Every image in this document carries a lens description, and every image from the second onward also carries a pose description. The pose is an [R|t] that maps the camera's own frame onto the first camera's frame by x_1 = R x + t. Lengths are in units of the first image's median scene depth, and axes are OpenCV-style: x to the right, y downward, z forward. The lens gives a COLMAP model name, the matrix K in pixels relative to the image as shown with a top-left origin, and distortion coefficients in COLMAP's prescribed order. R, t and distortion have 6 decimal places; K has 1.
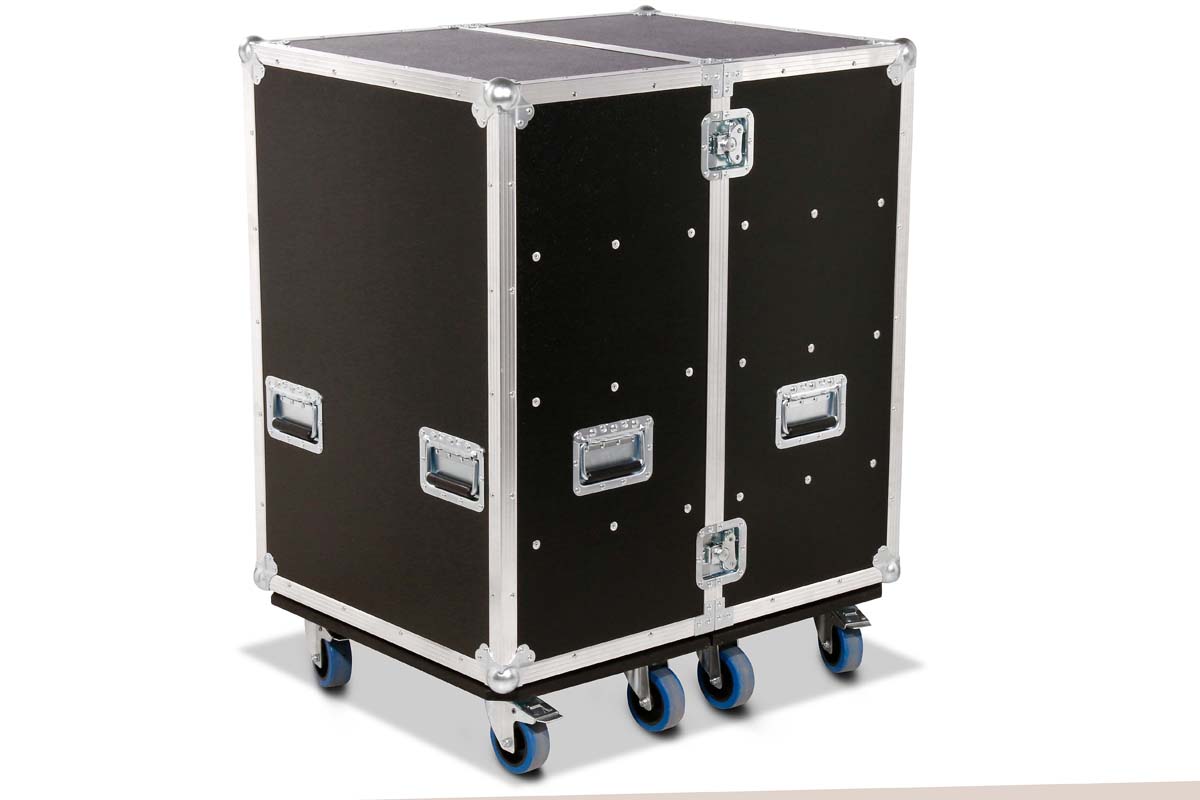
lens RADIAL K [[2659.5, 0, 617.5], [0, 2659.5, 375.1], [0, 0, 1]] dist [0.242535, 0.000000]
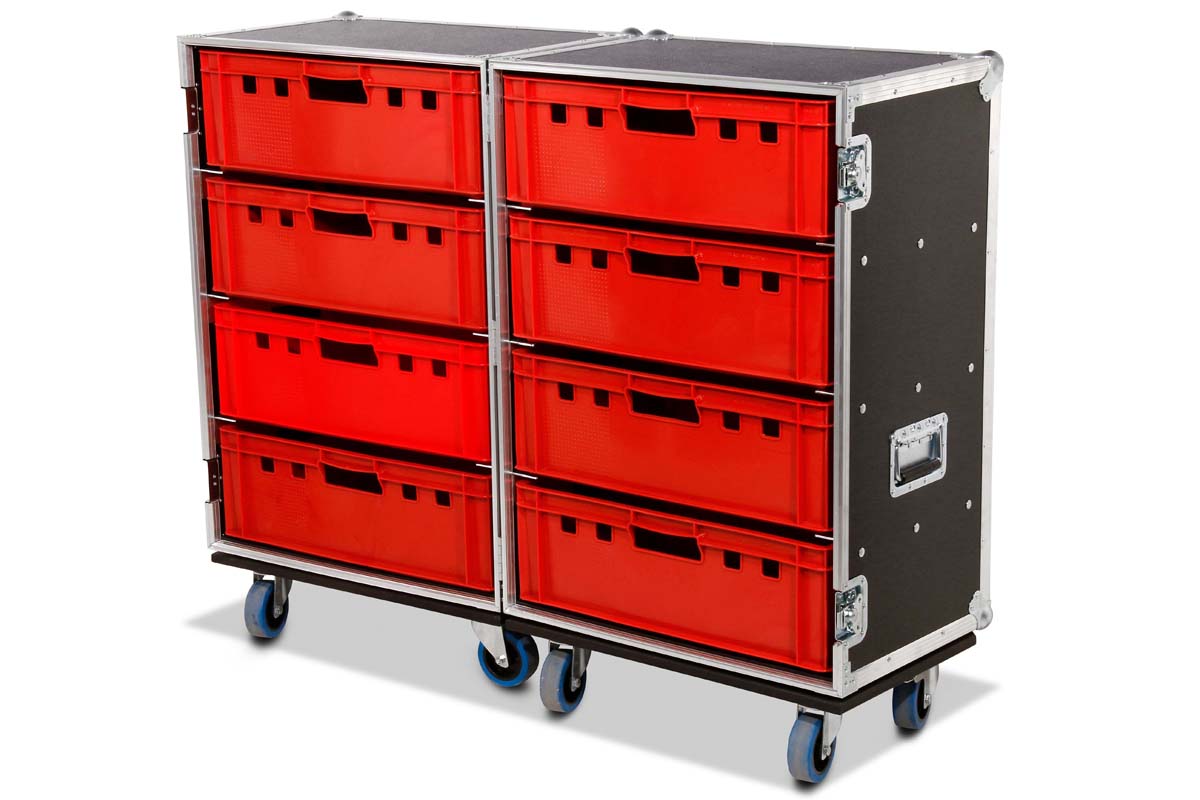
lens RADIAL K [[2659.5, 0, 619.6], [0, 2659.5, 418.4], [0, 0, 1]] dist [0.242535, 0.000000]
pose [[0.980696, -0.068484, 0.183155, -0.203843], [0.066802, 0.997648, 0.015343, -0.020852], [-0.183775, -0.002811, 0.982964, 0.101966]]
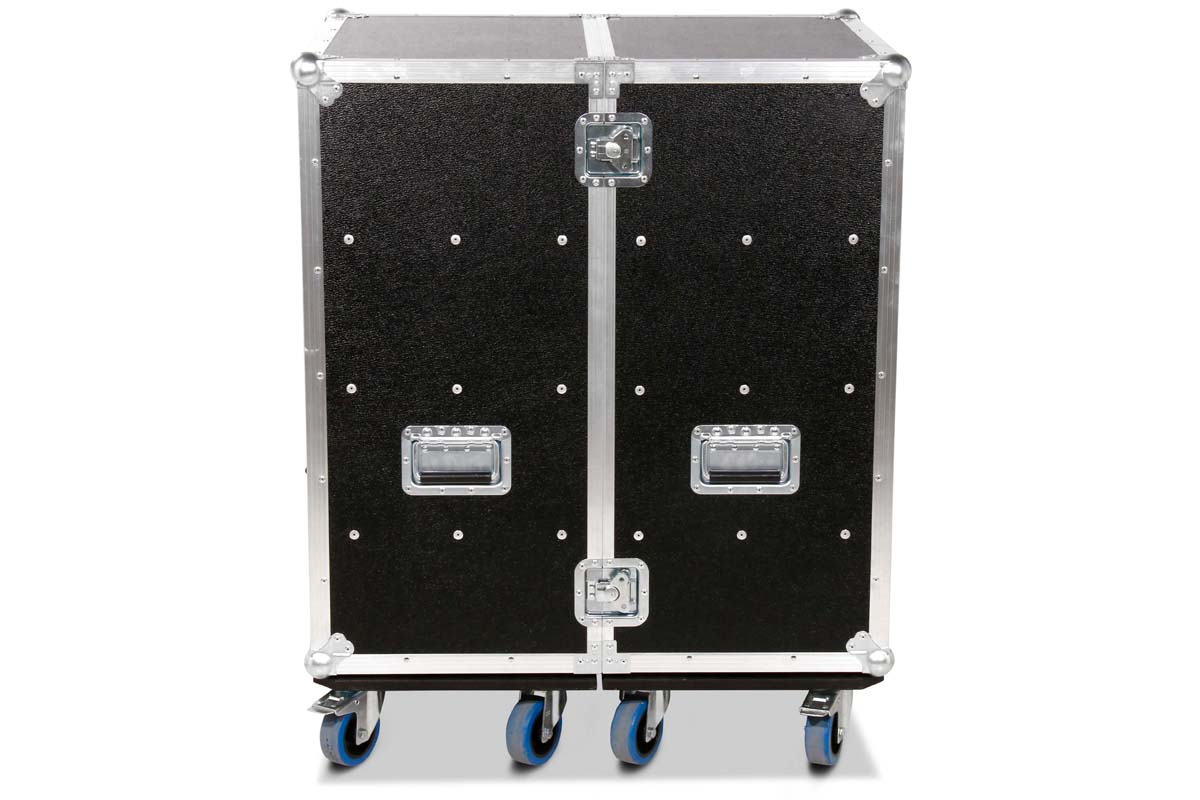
lens RADIAL K [[2659.5, 0, 601.2], [0, 2659.5, 403.7], [0, 0, 1]] dist [0.242535, 0.000000]
pose [[0.774525, 0.150609, -0.614352, 0.594866], [-0.149563, 0.987305, 0.053482, -0.046797], [0.614607, 0.050462, 0.787218, 0.264478]]
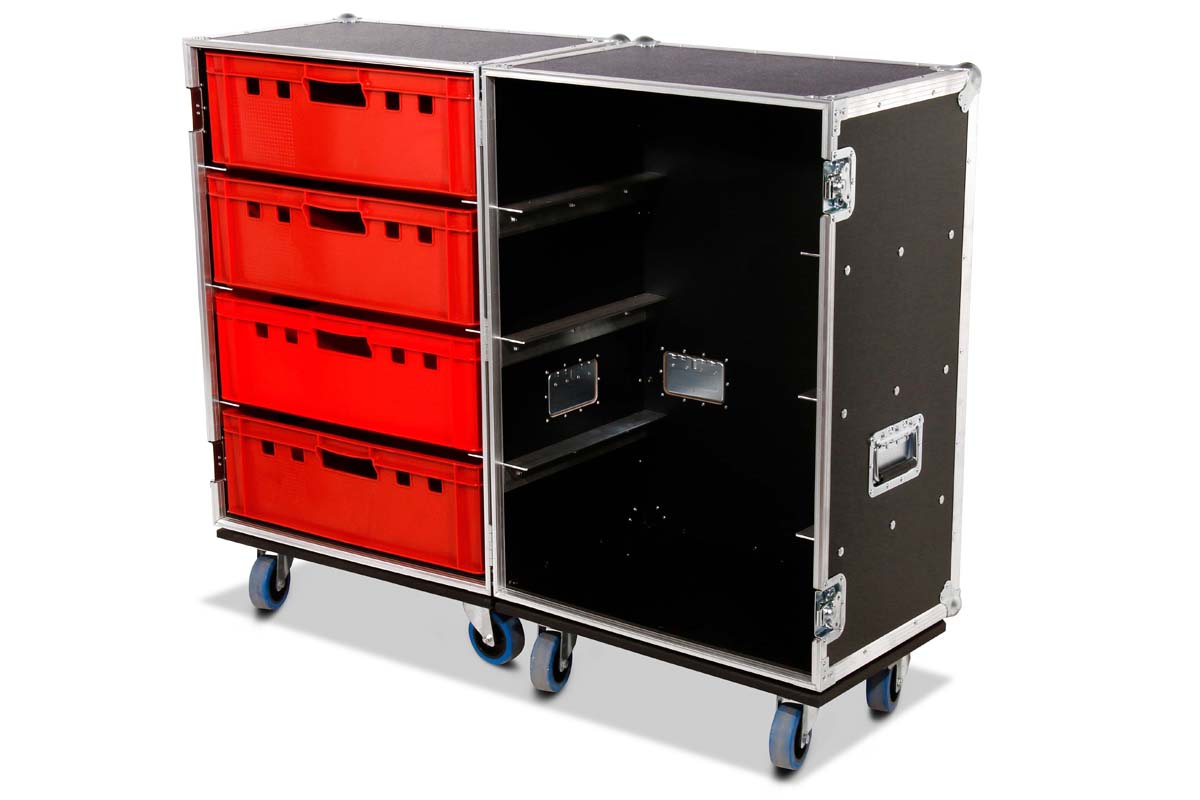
lens RADIAL K [[2277.3, 0, 613.4], [0, 2277.3, 409.0], [0, 0, 1]] dist [0.134409, 0.000000]
pose [[0.979676, -0.068059, 0.188688, -0.185283], [0.059979, 0.997035, 0.048210, -0.049837], [-0.191409, -0.035913, 0.980853, 0.213520]]
